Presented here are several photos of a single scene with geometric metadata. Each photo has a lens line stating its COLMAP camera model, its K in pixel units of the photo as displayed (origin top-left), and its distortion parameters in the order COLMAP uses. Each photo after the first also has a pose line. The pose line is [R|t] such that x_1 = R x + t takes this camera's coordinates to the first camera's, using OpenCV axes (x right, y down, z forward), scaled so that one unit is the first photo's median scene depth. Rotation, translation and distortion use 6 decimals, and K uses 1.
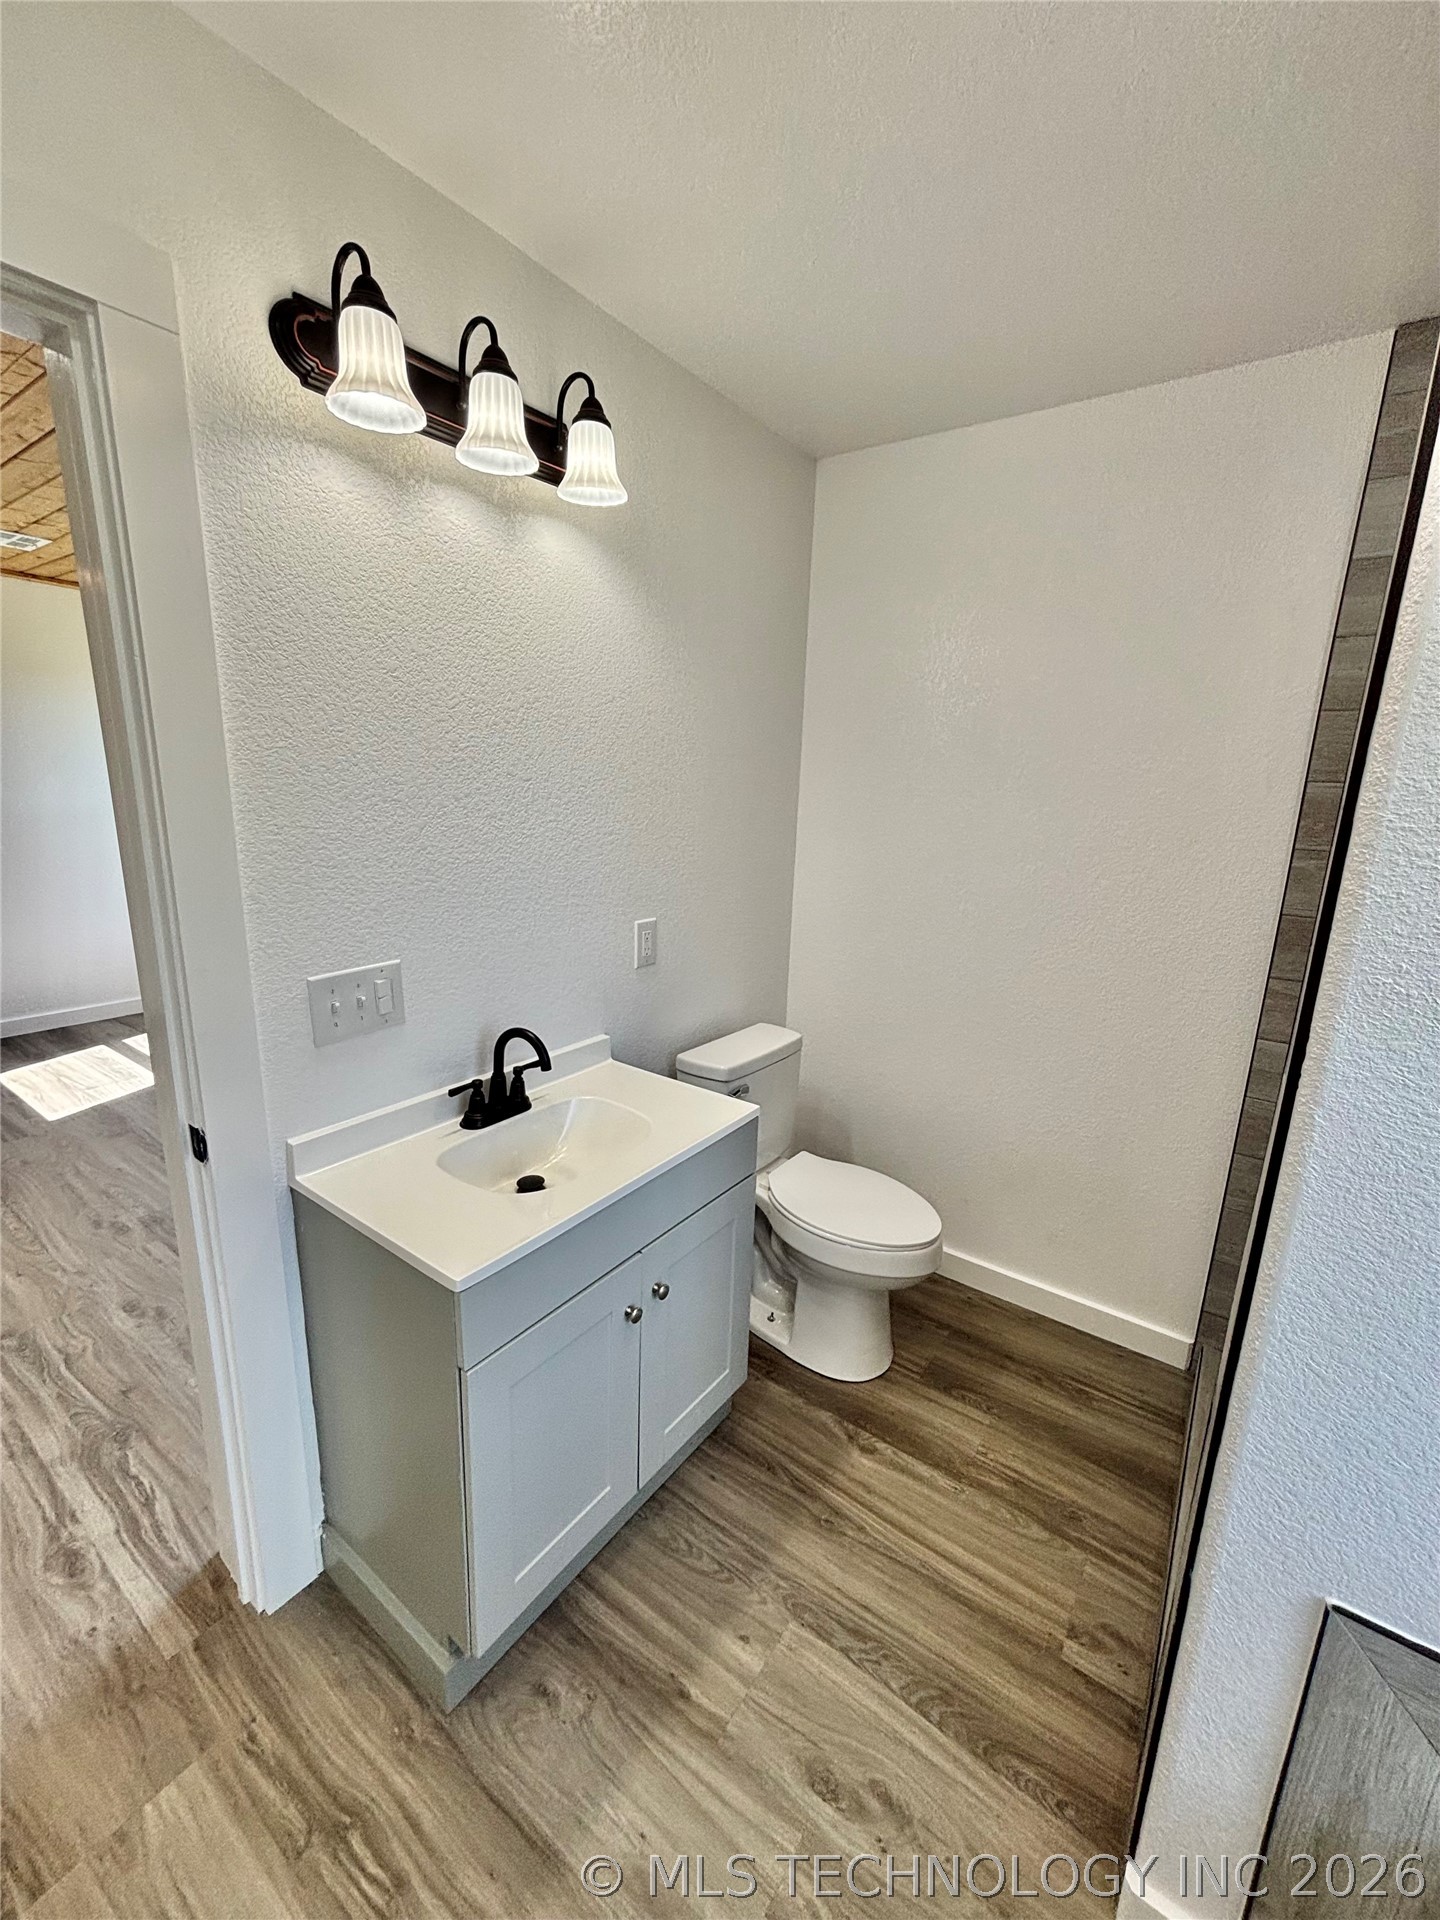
lens RADIAL K [[774.6, 0, 732.0], [0, 774.6, 954.5], [0, 0, 1]] dist [0.003399, 0.000392]
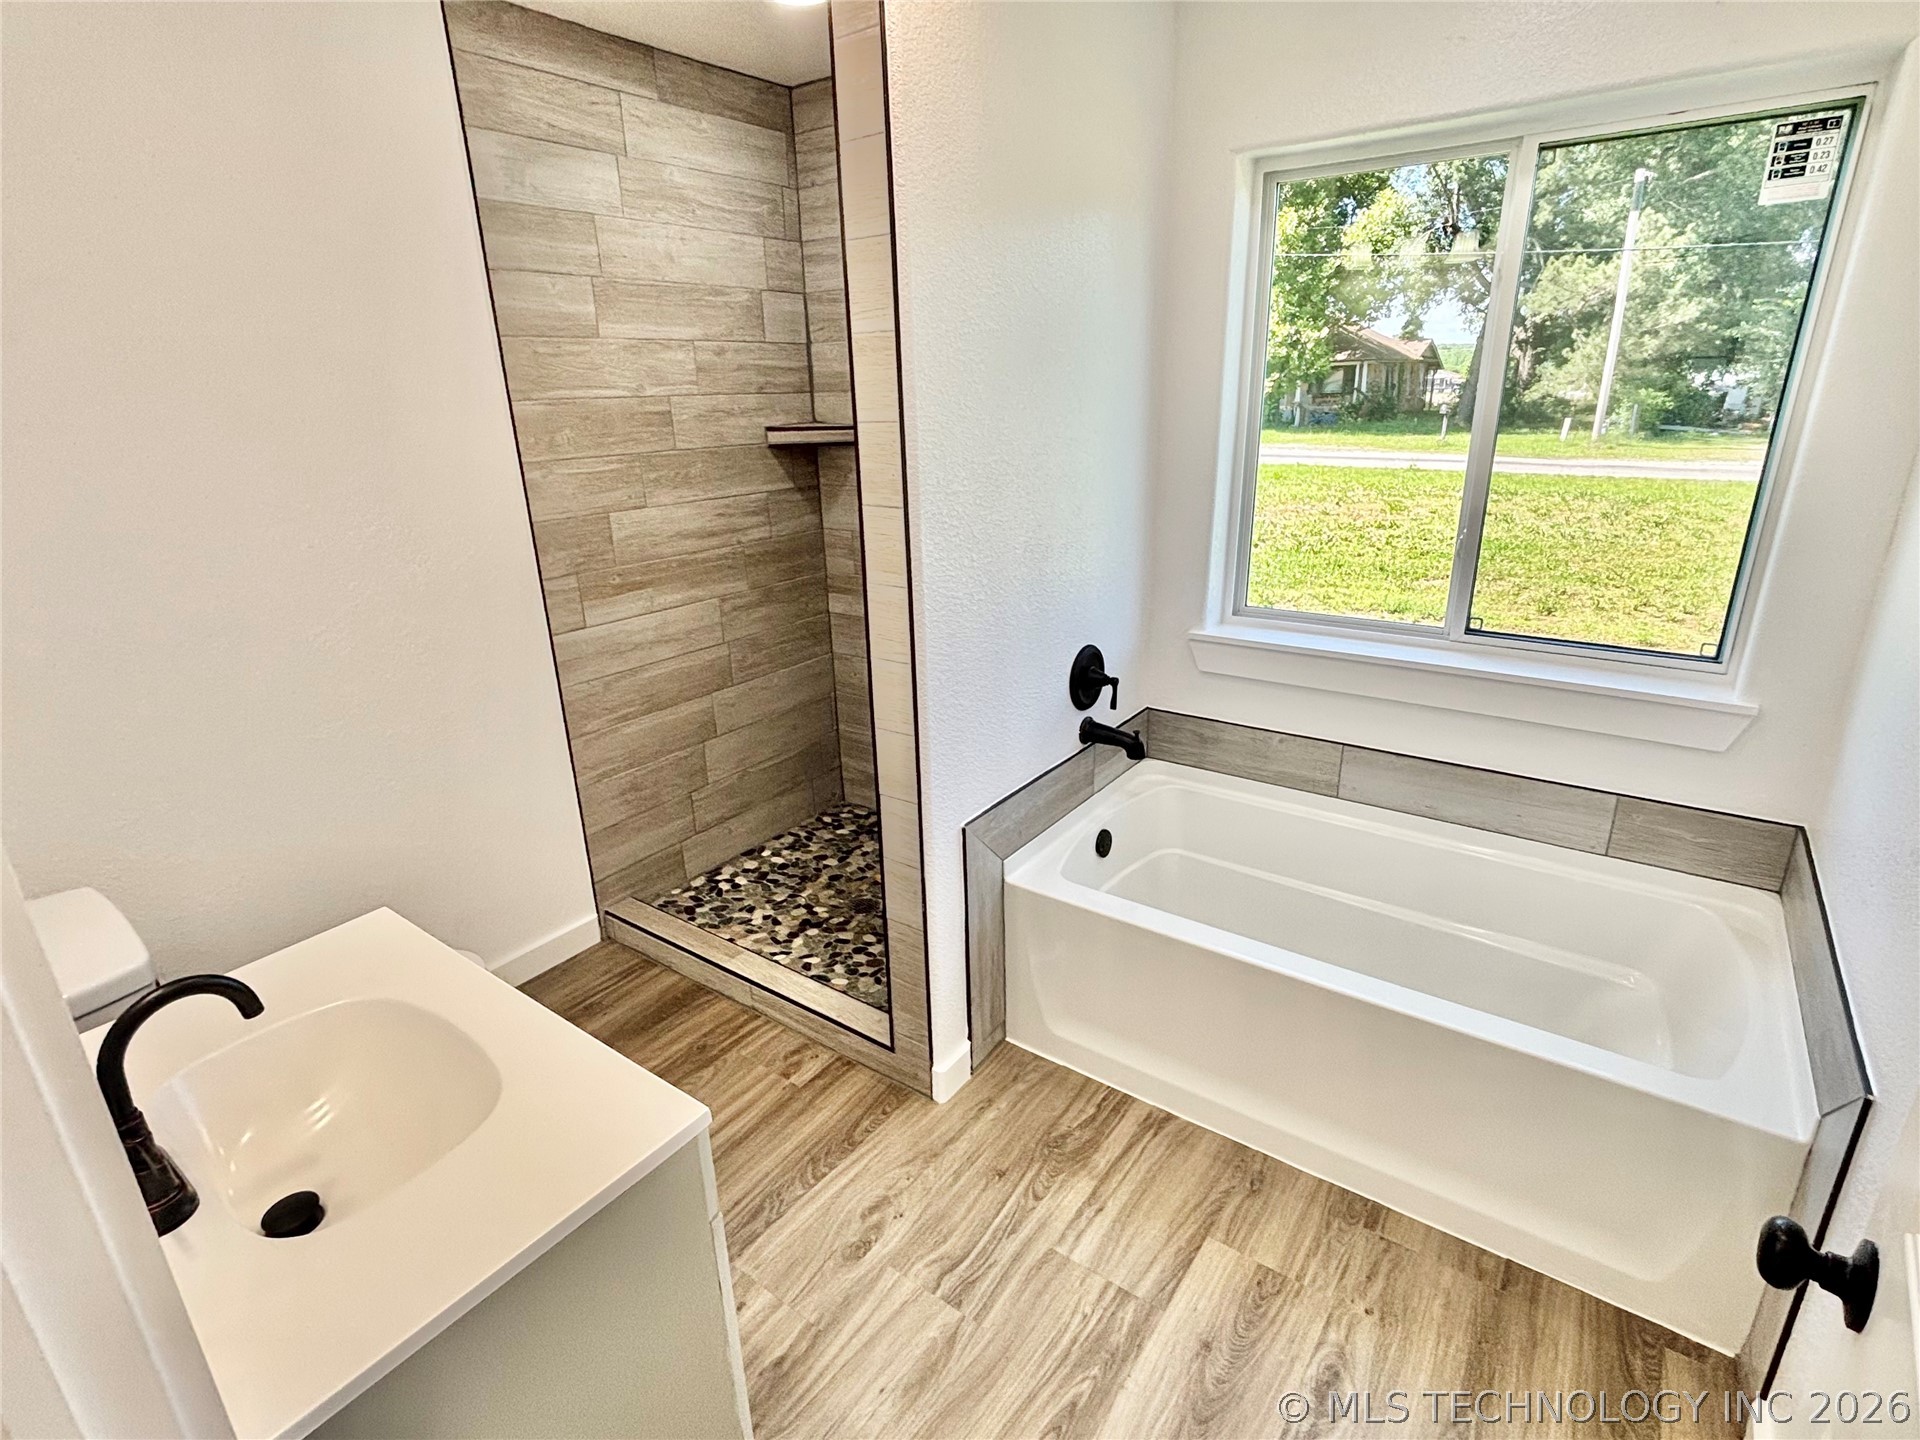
lens RADIAL K [[950.3, 0, 968.0], [0, 950.3, 719.6], [0, 0, 1]] dist [-0.017426, -0.000608]
pose [[0.005752, -0.372286, 0.928100, -0.859888], [0.256470, 0.897620, 0.358471, -0.152794], [-0.966535, 0.235967, 0.100643, 0.444546]]
